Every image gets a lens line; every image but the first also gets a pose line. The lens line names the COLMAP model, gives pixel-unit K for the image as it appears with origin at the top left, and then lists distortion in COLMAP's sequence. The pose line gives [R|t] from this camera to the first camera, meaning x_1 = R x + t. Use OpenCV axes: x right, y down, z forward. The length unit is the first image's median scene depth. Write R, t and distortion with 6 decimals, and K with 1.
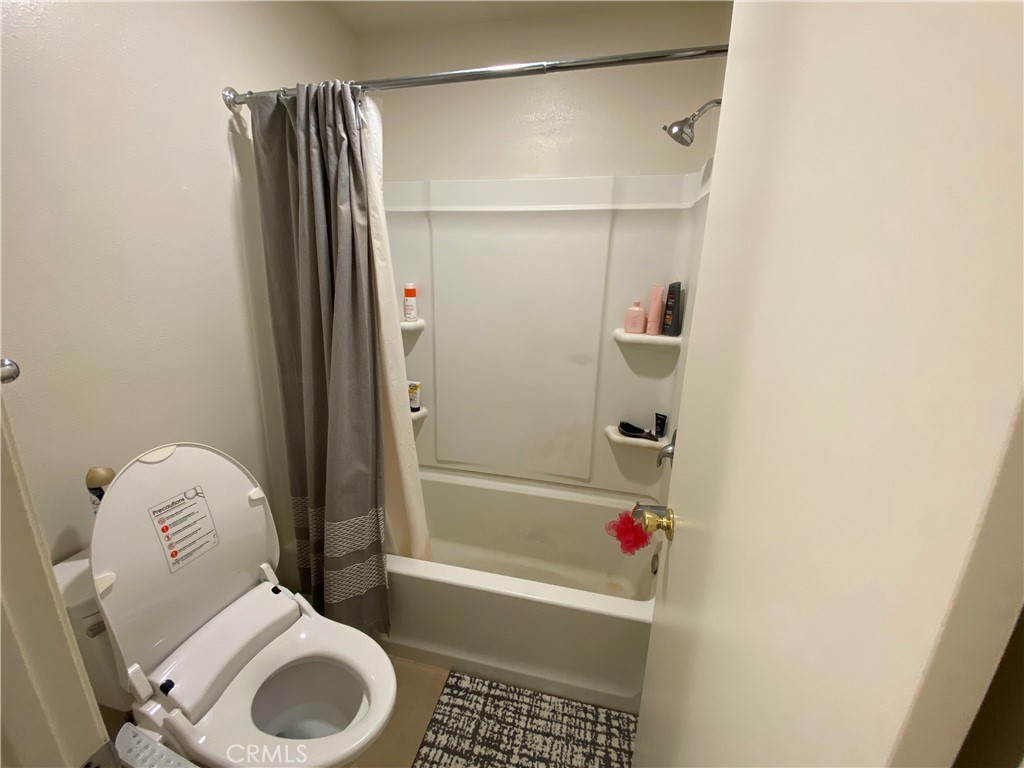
lens RADIAL K [[408.5, 0, 509.5], [0, 408.5, 384.2], [0, 0, 1]] dist [0.022287, -0.026269]
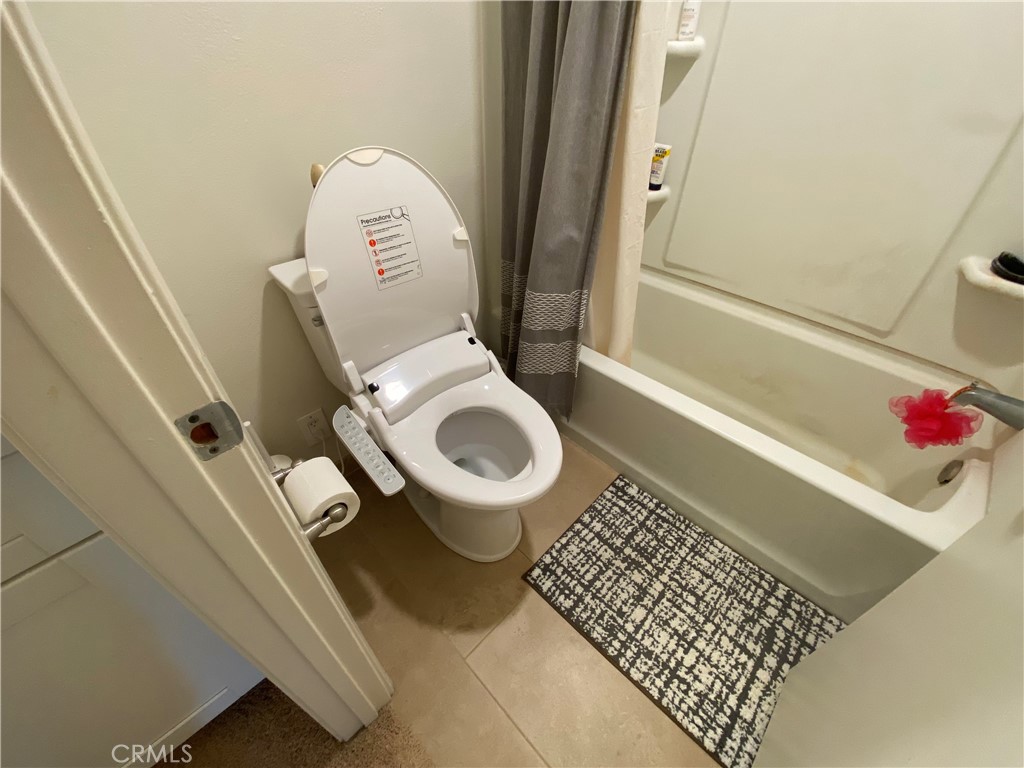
lens RADIAL K [[413.5, 0, 507.3], [0, 413.5, 381.7], [0, 0, 1]] dist [0.022652, -0.020250]
pose [[0.849806, 0.317105, -0.421040, -0.031893], [-0.113782, 0.890320, 0.440890, 0.115811], [0.514668, -0.326764, 0.792680, 0.179330]]
